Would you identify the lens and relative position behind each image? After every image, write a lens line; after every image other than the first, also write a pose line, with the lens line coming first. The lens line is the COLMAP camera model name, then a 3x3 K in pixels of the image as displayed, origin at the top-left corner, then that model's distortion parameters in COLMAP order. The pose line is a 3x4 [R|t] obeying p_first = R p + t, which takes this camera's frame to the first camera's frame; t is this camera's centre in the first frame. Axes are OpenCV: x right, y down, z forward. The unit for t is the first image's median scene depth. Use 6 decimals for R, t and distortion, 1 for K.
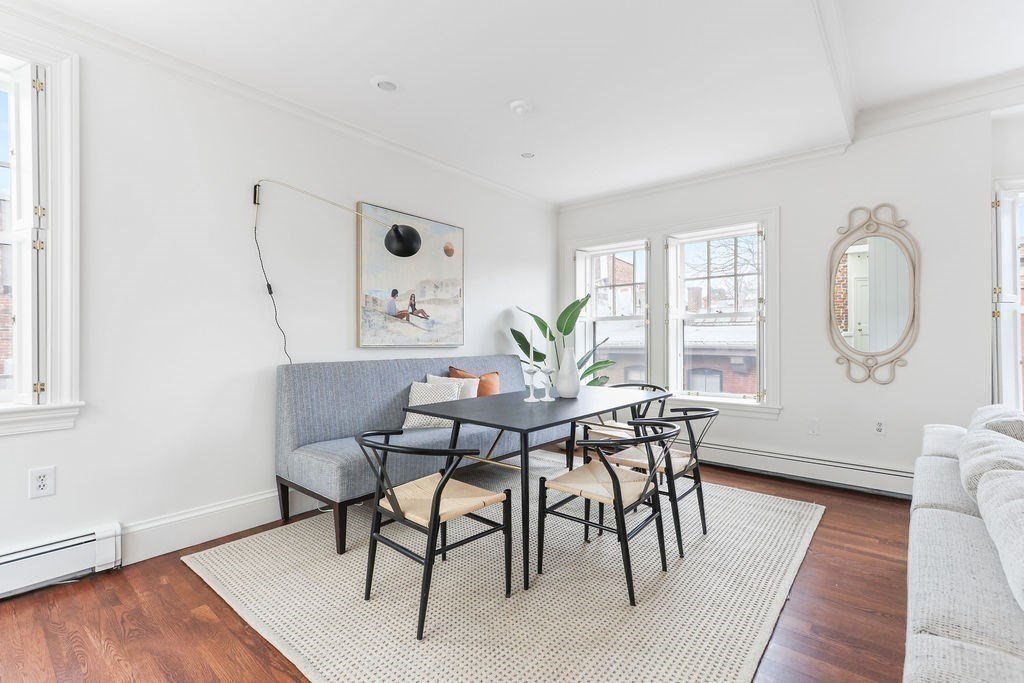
lens RADIAL K [[473.1, 0, 508.4], [0, 473.1, 339.3], [0, 0, 1]] dist [0.000395, 0.000428]
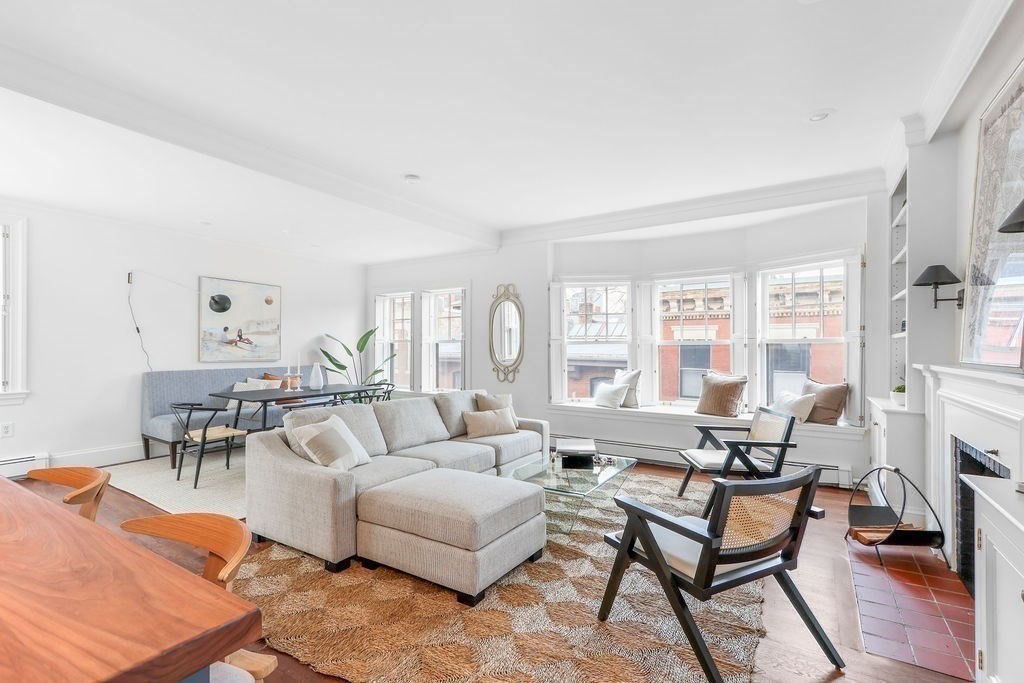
lens RADIAL K [[473.1, 0, 512.9], [0, 473.1, 348.6], [0, 0, 1]] dist [0.000395, 0.000428]
pose [[0.992249, 0.005641, 0.124137, 0.573288], [-0.006162, 0.999974, 0.003814, -0.042542], [-0.124112, -0.004550, 0.992258, -0.803766]]
